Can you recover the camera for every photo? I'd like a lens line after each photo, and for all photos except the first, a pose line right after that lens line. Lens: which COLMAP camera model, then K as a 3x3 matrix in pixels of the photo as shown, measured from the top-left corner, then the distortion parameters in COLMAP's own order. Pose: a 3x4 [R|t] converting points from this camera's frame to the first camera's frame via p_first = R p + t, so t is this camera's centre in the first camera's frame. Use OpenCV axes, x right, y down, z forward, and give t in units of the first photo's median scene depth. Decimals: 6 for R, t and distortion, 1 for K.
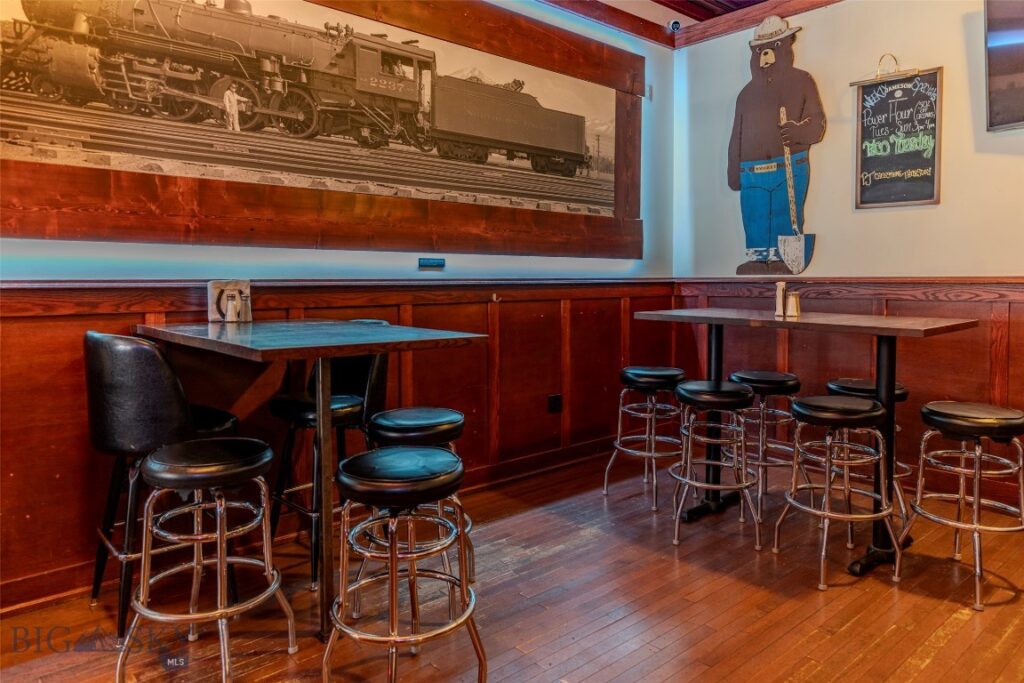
lens RADIAL K [[709.6, 0, 512.2], [0, 709.6, 315.1], [0, 0, 1]] dist [0.009412, 0.001123]
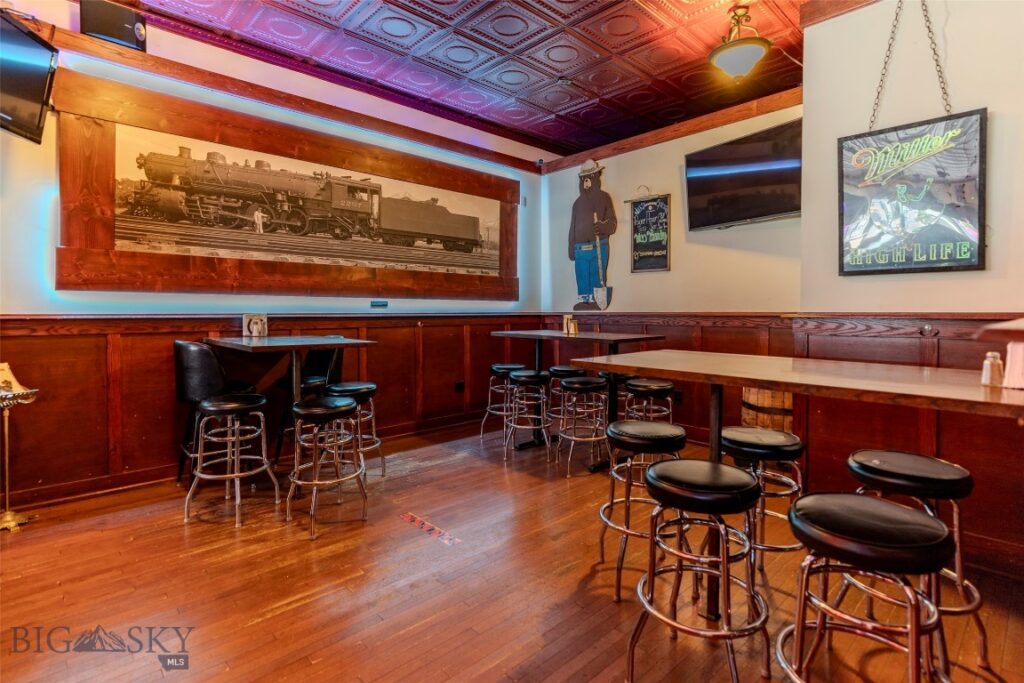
lens RADIAL K [[515.0, 0, 511.2], [0, 515.0, 326.3], [0, 0, 1]] dist [-0.001269, 0.000159]
pose [[0.999833, 0.000052, 0.018255, 0.196548], [0.000392, 0.999704, -0.024313, 0.013078], [-0.018251, 0.024316, 0.999538, -0.281842]]
